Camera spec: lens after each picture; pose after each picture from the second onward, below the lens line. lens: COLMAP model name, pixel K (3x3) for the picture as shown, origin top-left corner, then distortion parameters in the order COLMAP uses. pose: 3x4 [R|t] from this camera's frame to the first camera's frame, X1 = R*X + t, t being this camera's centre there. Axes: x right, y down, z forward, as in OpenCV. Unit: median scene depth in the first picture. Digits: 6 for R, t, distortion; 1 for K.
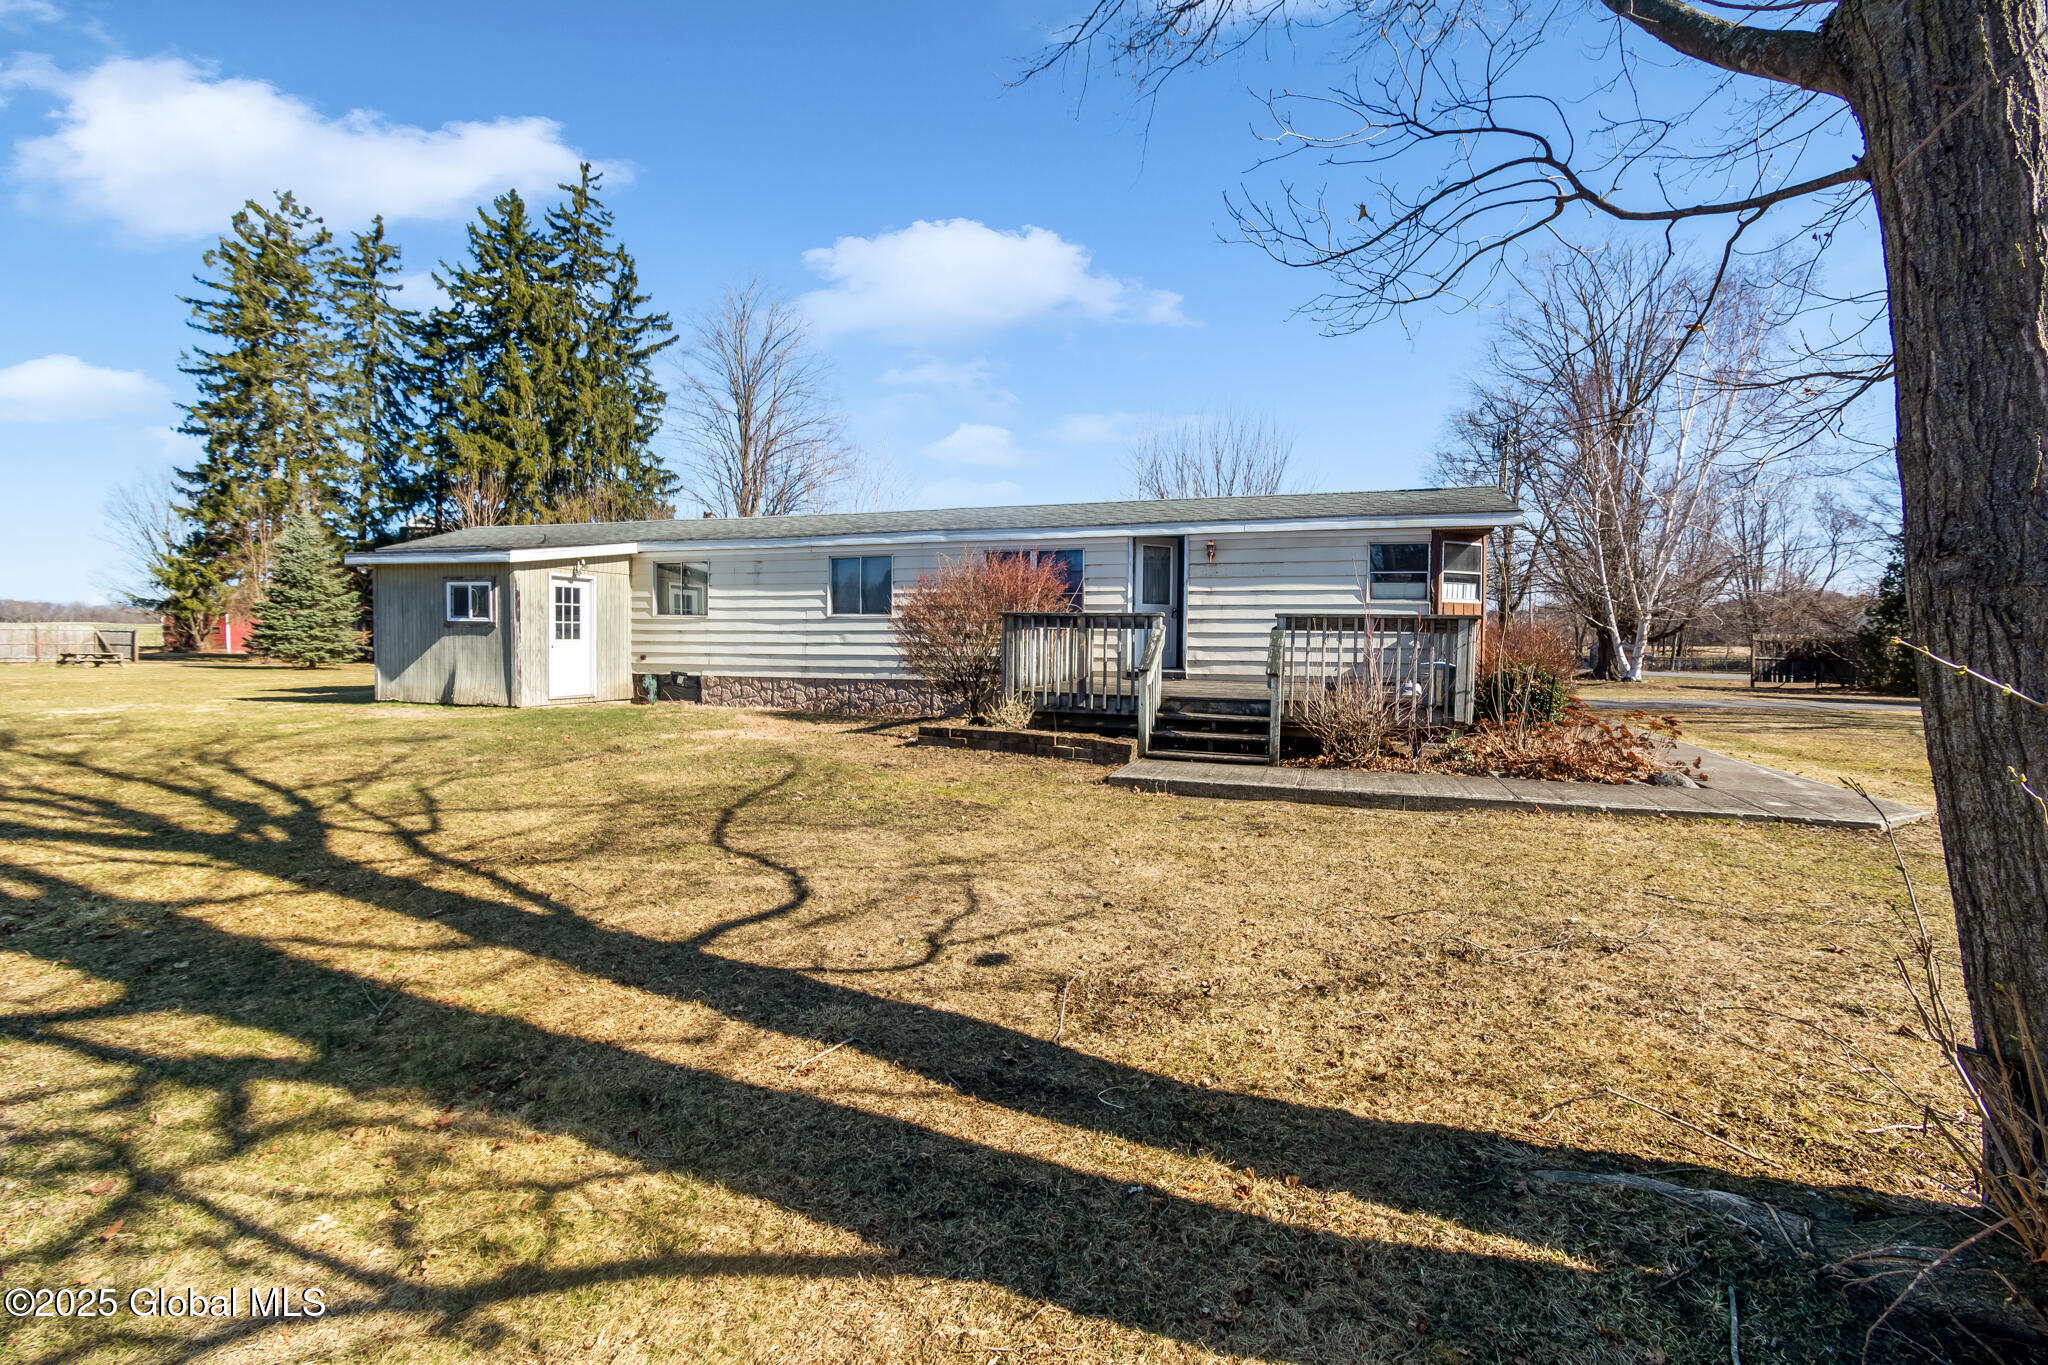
lens RADIAL K [[910.3, 0, 1026.8], [0, 910.3, 662.7], [0, 0, 1]] dist [0.004630, -0.001580]
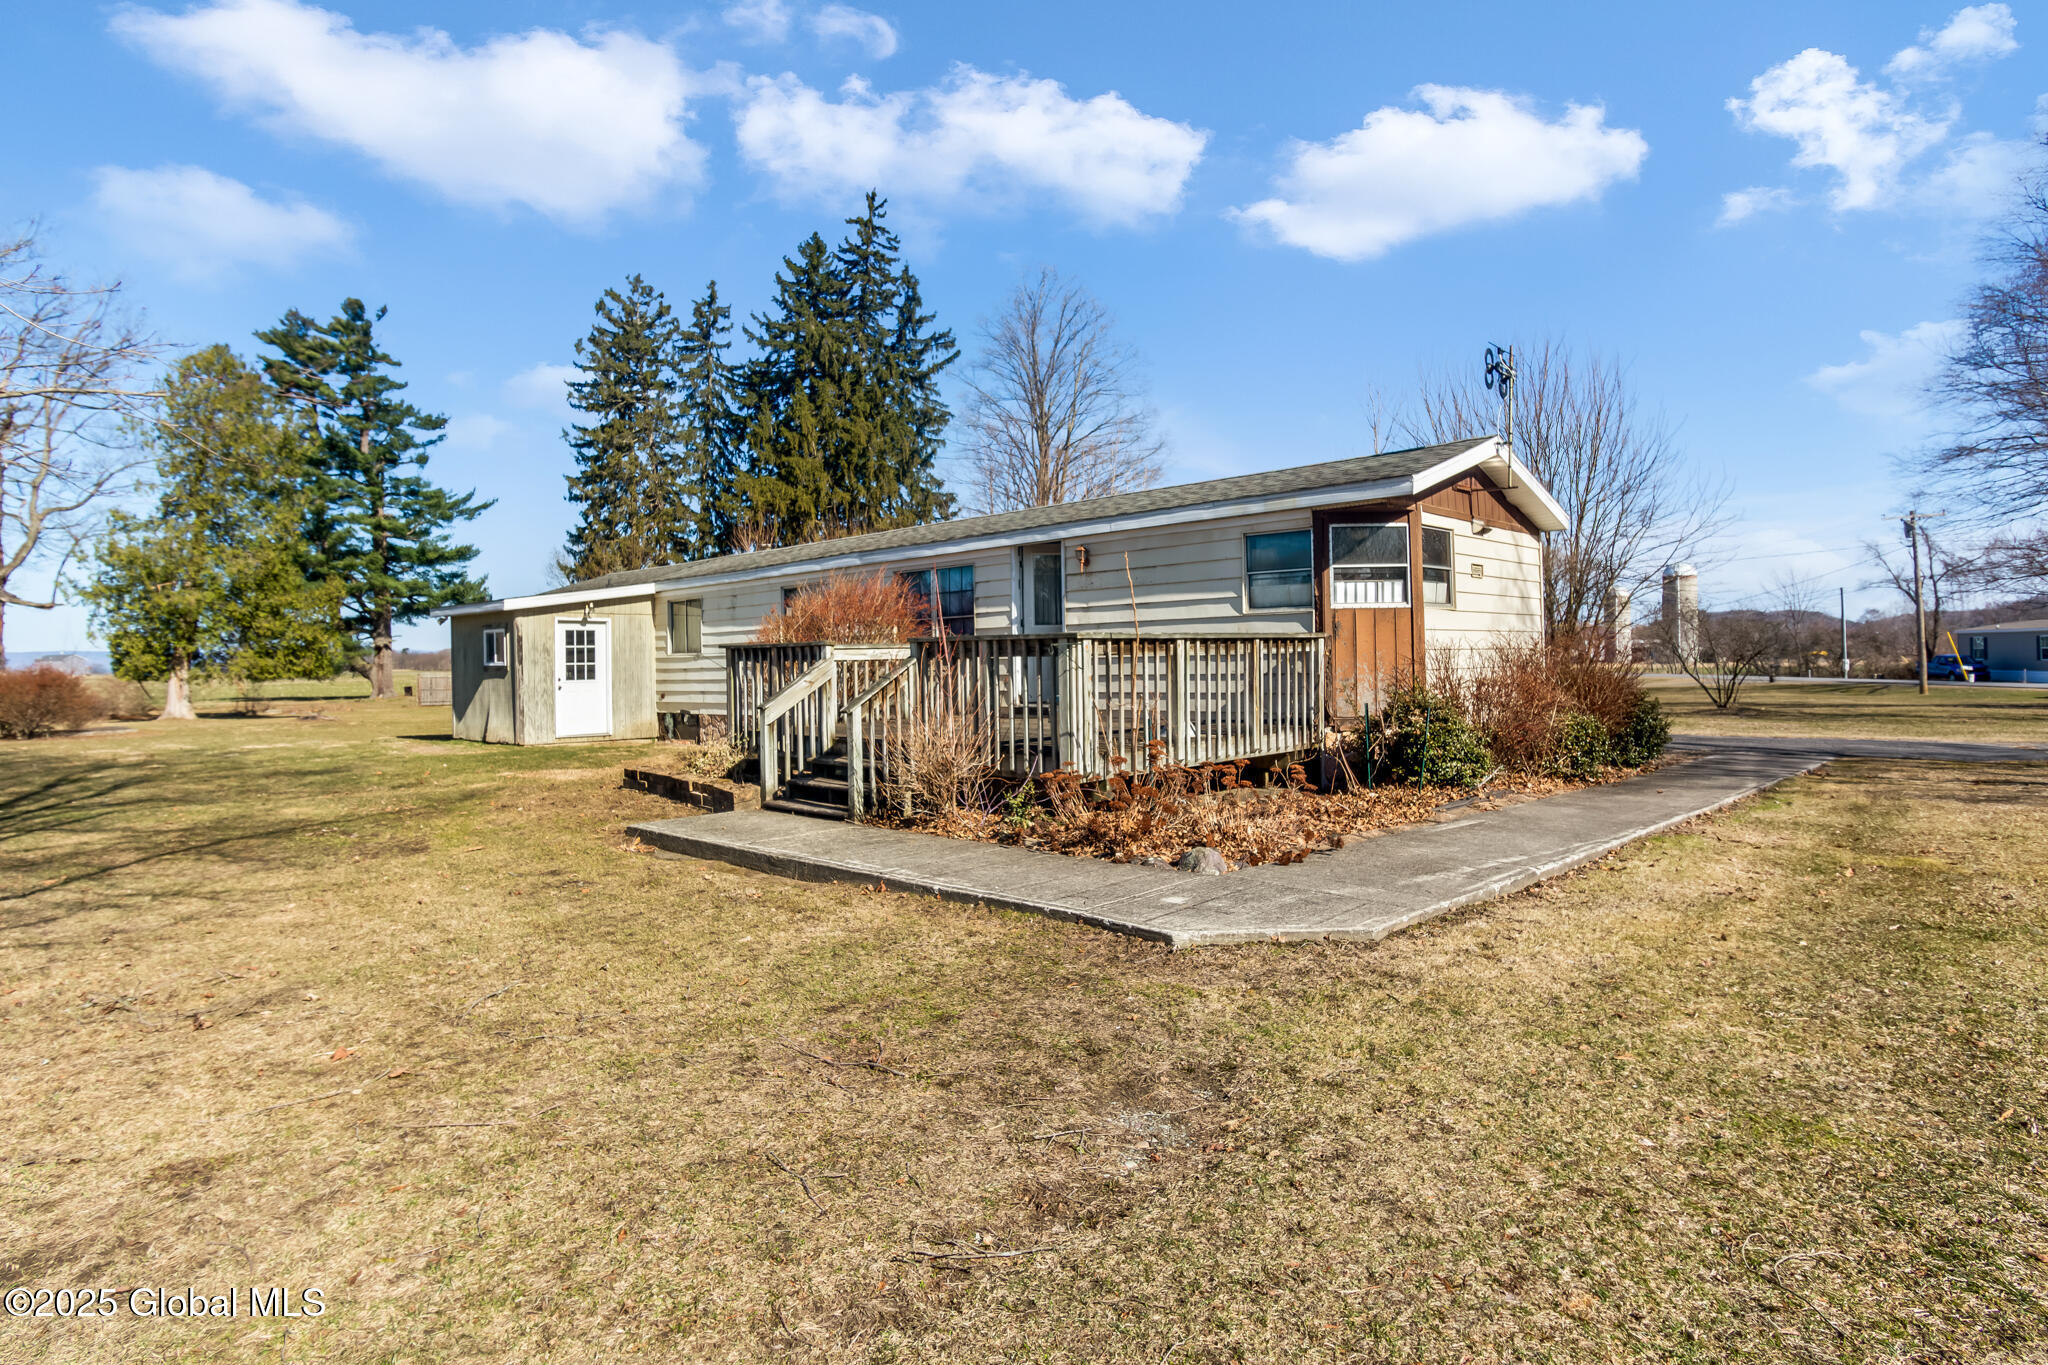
lens RADIAL K [[1074.9, 0, 1021.7], [0, 1074.9, 650.2], [0, 0, 1]] dist [0.006454, -0.000250]
pose [[0.906897, -0.031004, -0.420210, 0.141041], [0.014286, 0.998978, -0.042876, 0.000092], [0.421110, 0.032881, 0.906414, 0.027844]]
